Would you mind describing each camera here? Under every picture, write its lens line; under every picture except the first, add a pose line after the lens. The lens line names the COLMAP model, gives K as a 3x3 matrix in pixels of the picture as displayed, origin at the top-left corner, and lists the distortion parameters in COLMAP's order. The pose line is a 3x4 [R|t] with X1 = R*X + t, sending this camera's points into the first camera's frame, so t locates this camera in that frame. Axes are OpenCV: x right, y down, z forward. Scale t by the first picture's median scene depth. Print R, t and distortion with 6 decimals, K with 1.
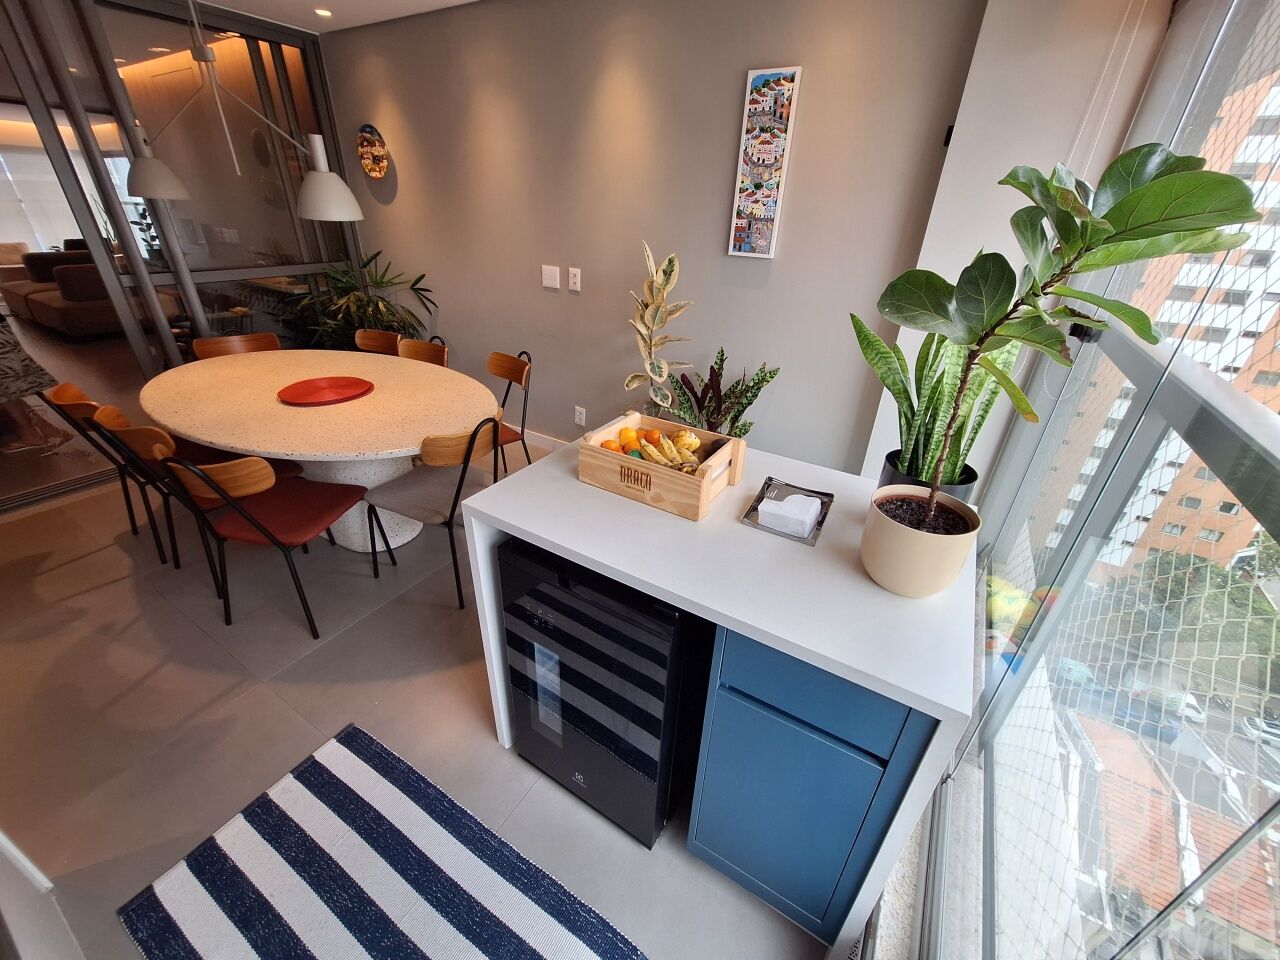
lens RADIAL K [[508.6, 0, 641.0], [0, 508.6, 475.8], [0, 0, 1]] dist [0.001253, -0.000071]
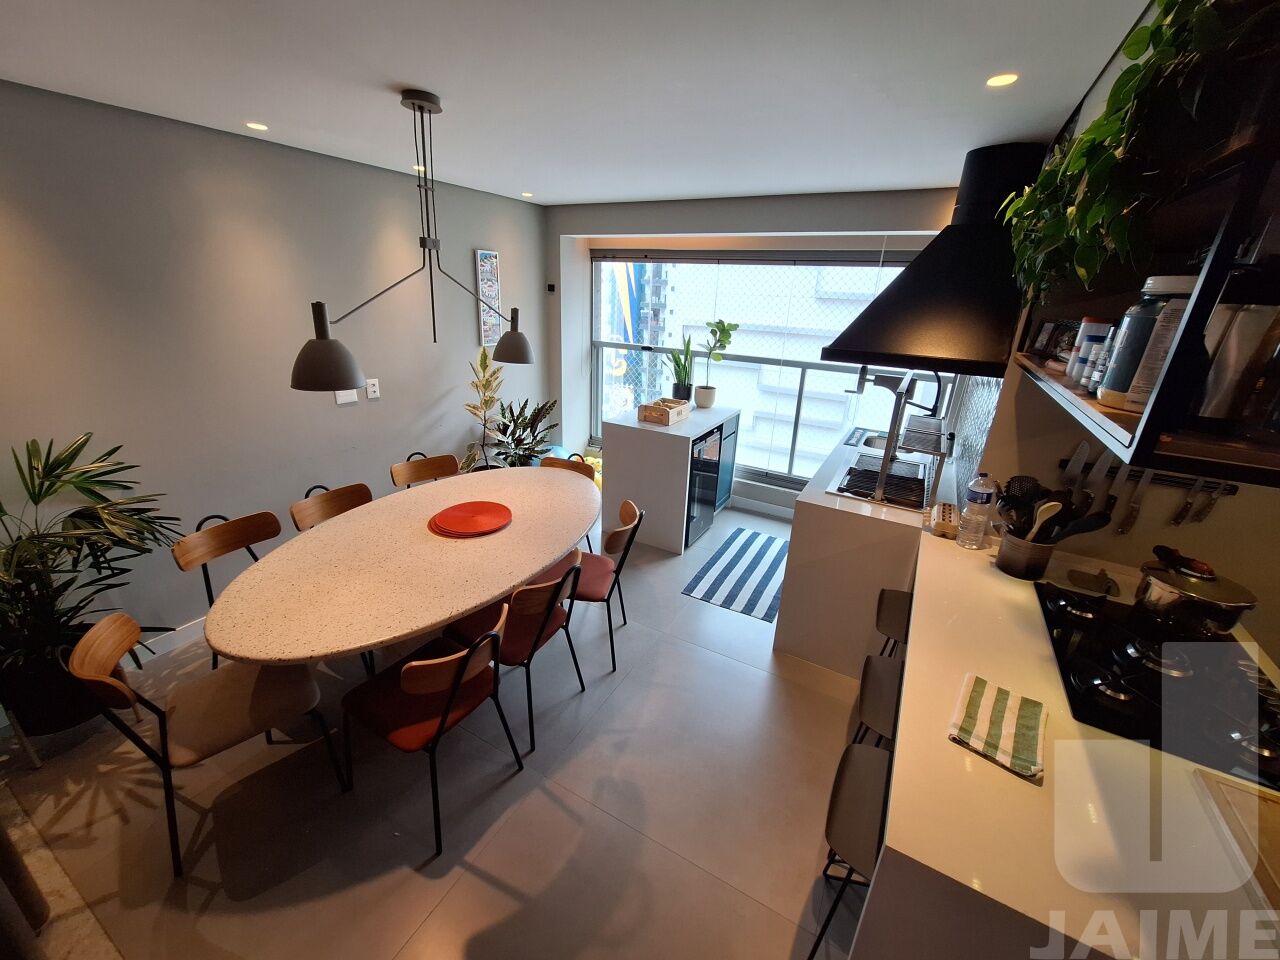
lens RADIAL K [[508.6, 0, 631.7], [0, 508.6, 476.7], [0, 0, 1]] dist [0.001253, -0.000071]
pose [[-0.029816, -0.389081, 0.920721, -1.646745], [0.423764, 0.829333, 0.364185, -0.515674], [-0.905282, 0.401027, 0.140151, 0.535844]]
